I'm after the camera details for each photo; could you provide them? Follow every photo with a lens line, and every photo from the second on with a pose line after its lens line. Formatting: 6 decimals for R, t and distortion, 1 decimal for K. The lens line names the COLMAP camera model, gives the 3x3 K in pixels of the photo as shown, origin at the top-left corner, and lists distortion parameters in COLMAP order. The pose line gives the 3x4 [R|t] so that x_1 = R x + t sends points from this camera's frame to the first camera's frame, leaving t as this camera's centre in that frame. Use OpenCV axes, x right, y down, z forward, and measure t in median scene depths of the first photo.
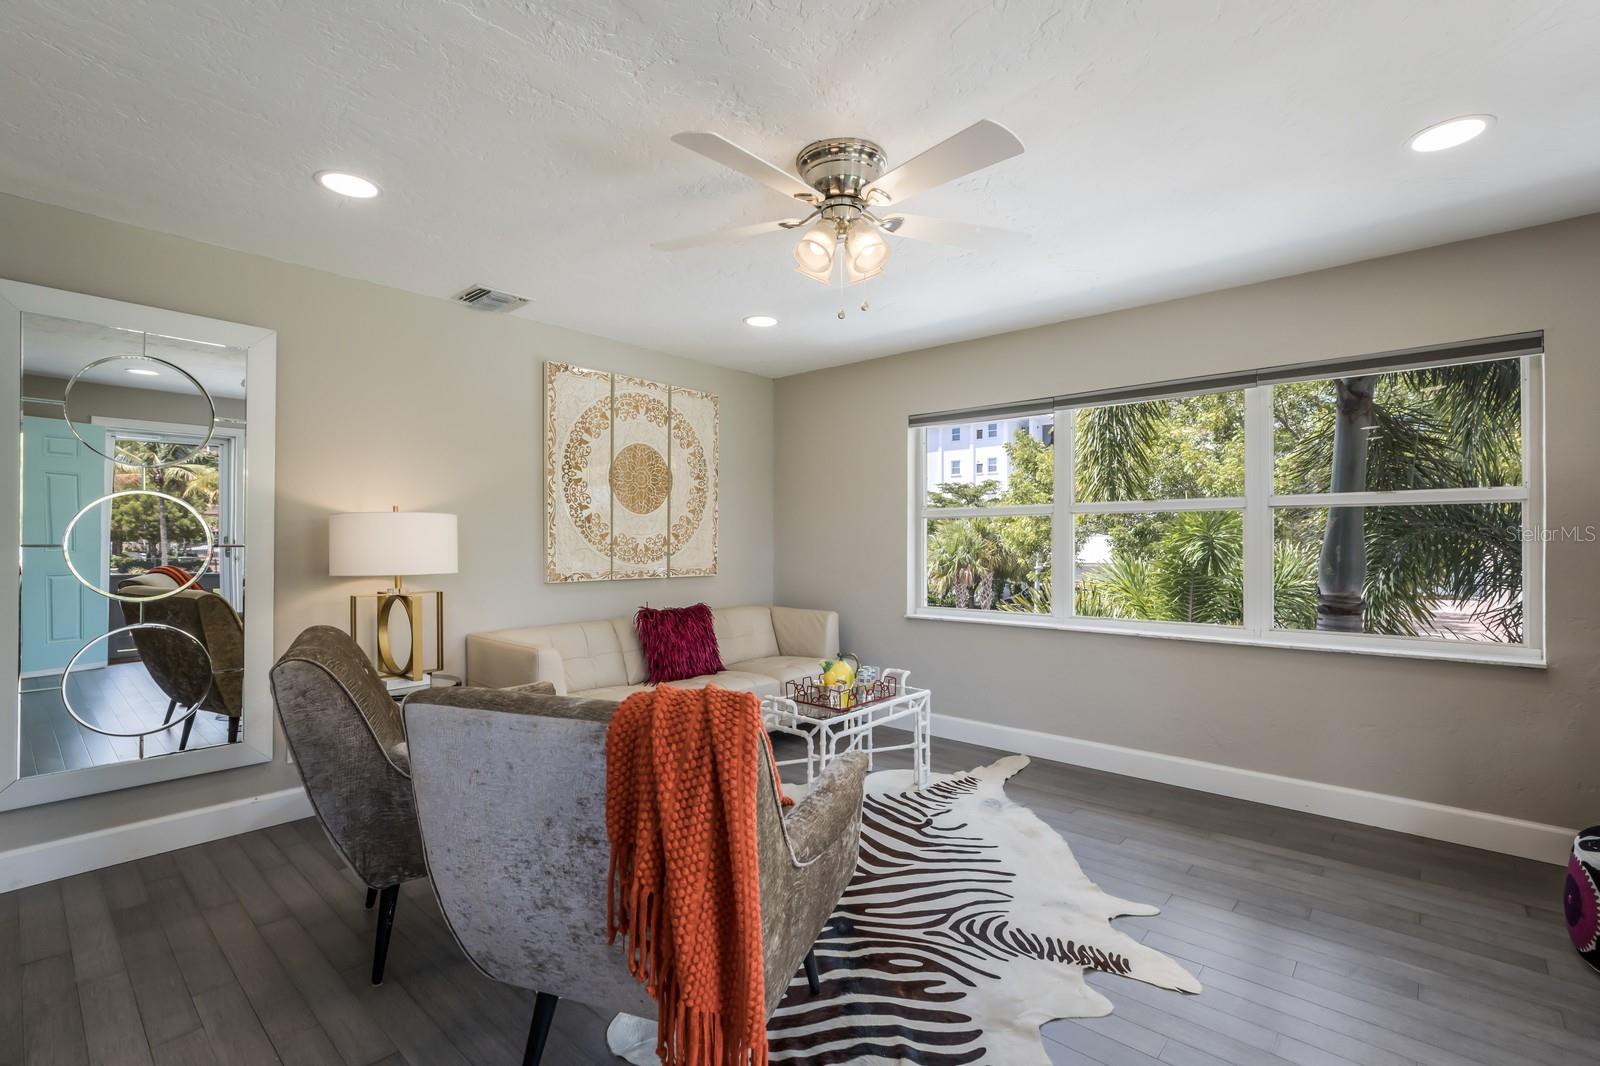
lens RADIAL K [[726.9, 0, 805.4], [0, 726.9, 542.5], [0, 0, 1]] dist [-0.021335, 0.012525]
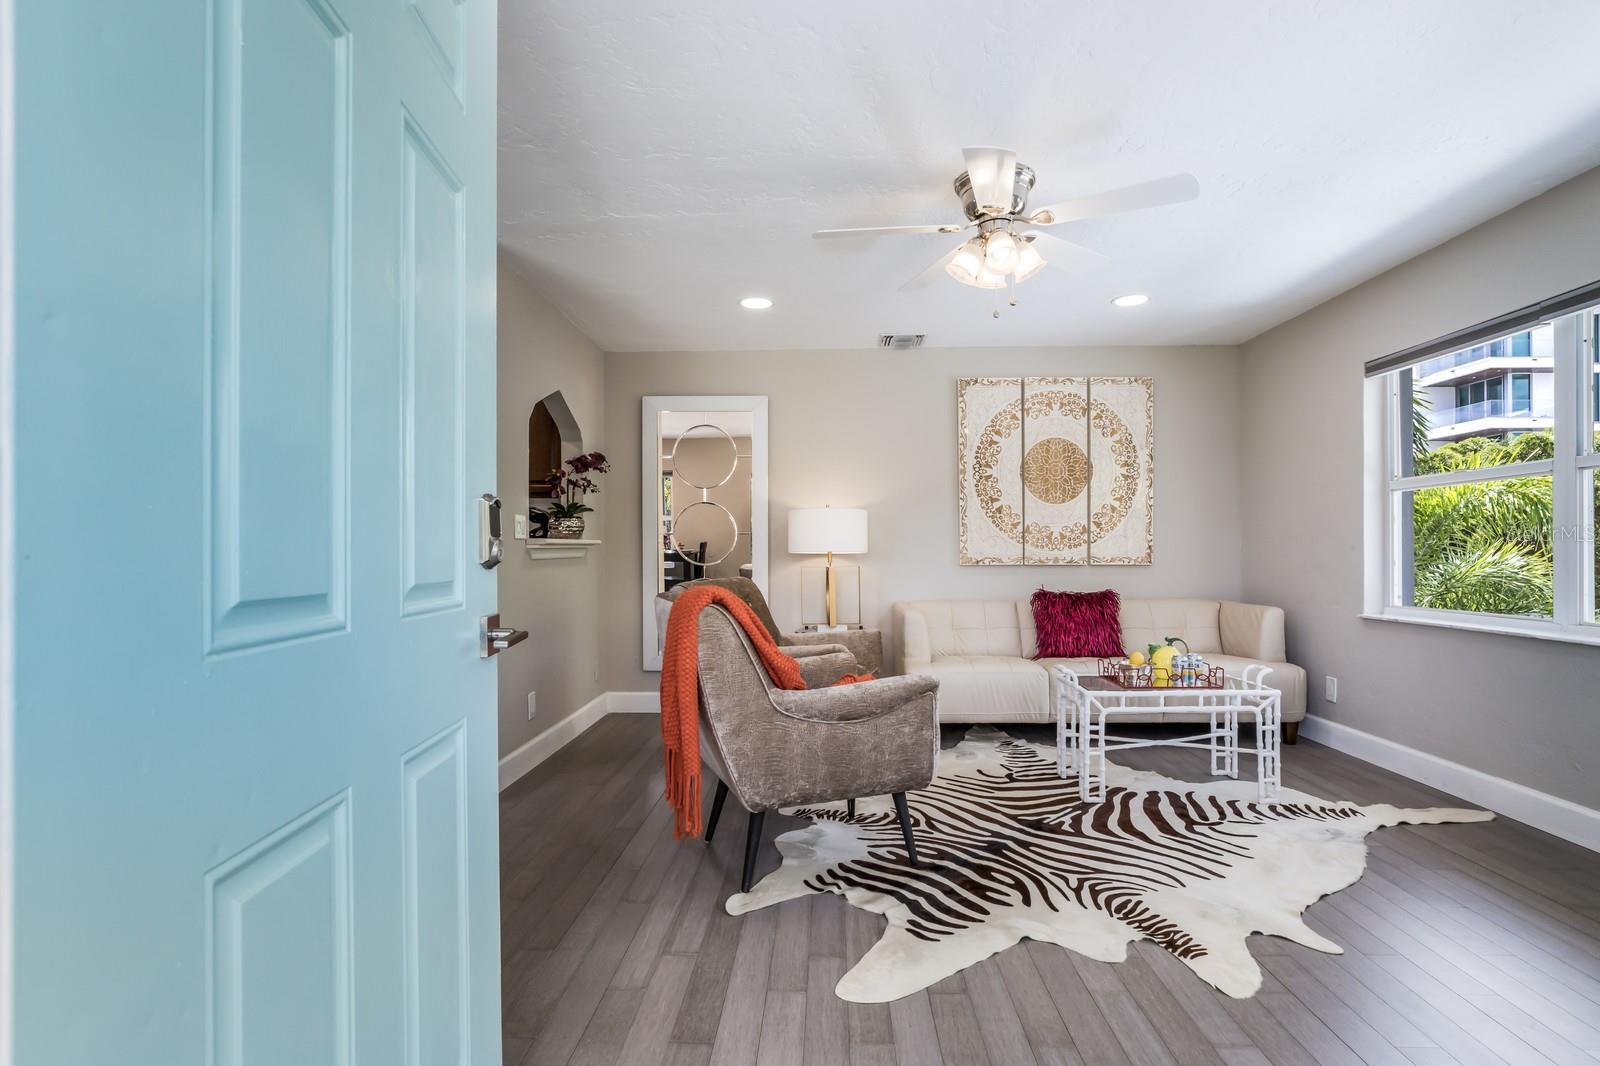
lens RADIAL K [[770.5, 0, 801.5], [0, 770.5, 551.3], [0, 0, 1]] dist [-0.002323, -0.000406]
pose [[0.640201, -0.003431, -0.768200, 0.448050], [0.002306, 0.999994, -0.002545, 0.035934], [0.768204, -0.000142, 0.640205, -0.010013]]
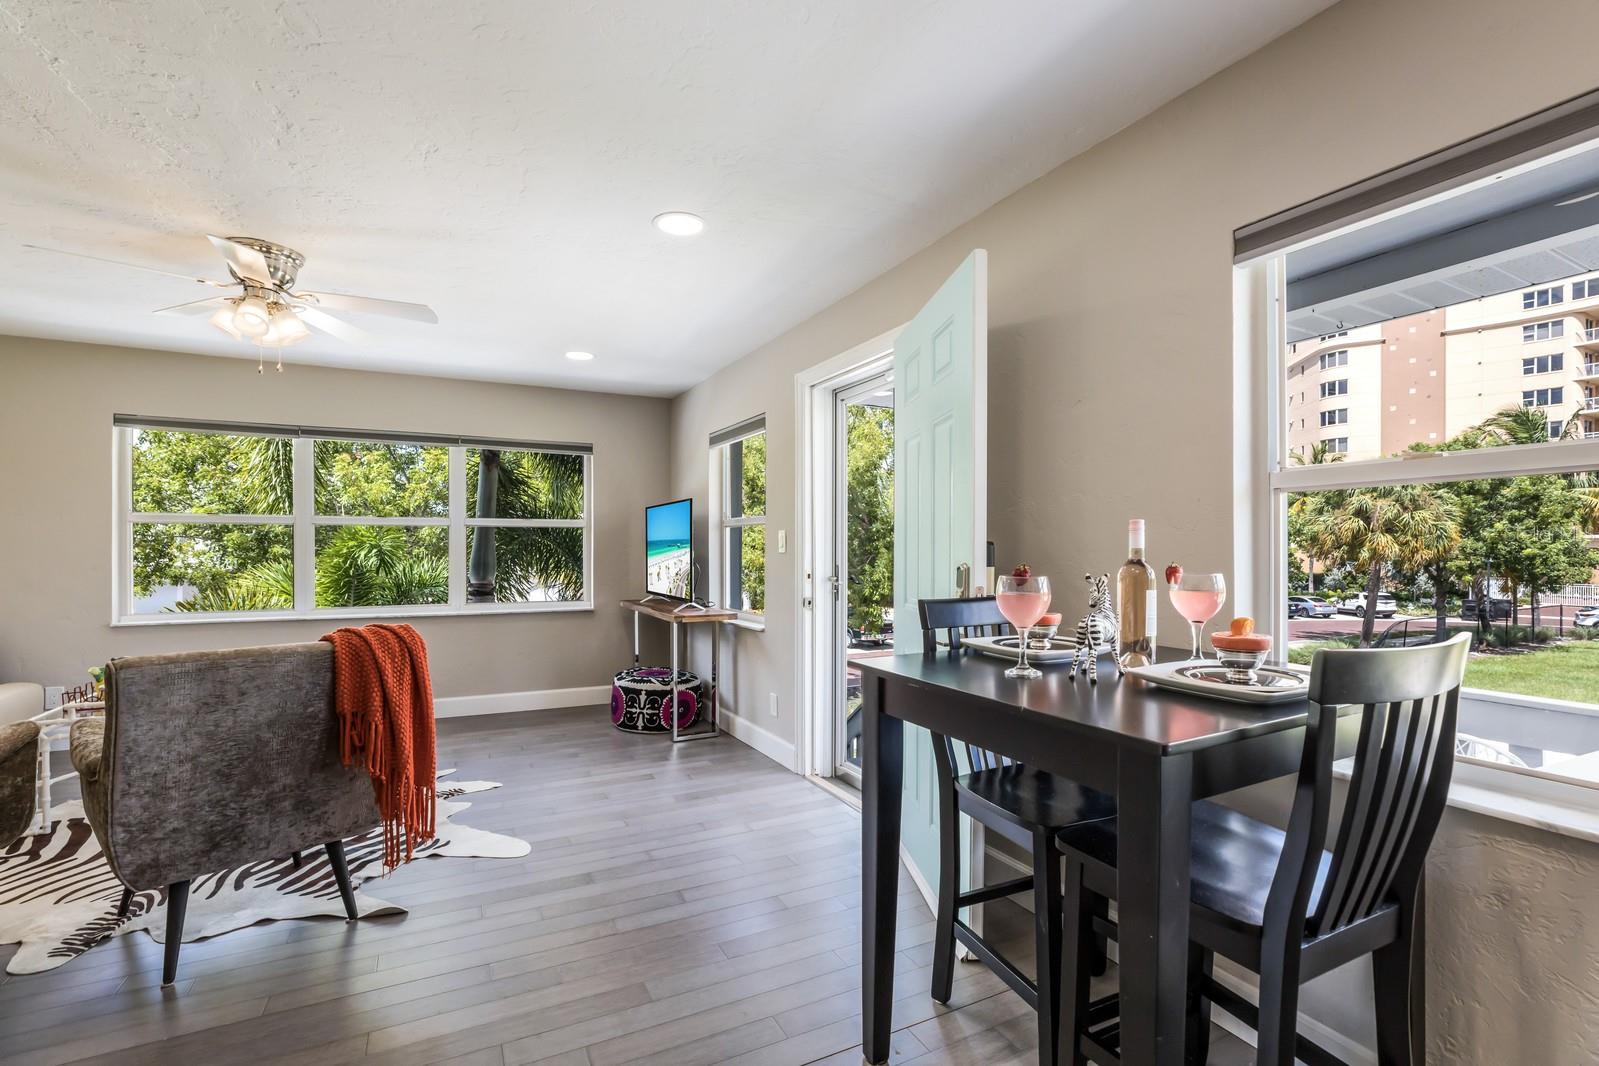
lens RADIAL K [[734.4, 0, 803.8], [0, 734.4, 527.1], [0, 0, 1]] dist [-0.036455, 0.013089]
pose [[0.367249, 0.029819, 0.929645, -0.462260], [-0.002539, 0.999514, -0.031057, 0.000062], [-0.930119, 0.009045, 0.367146, -0.216533]]
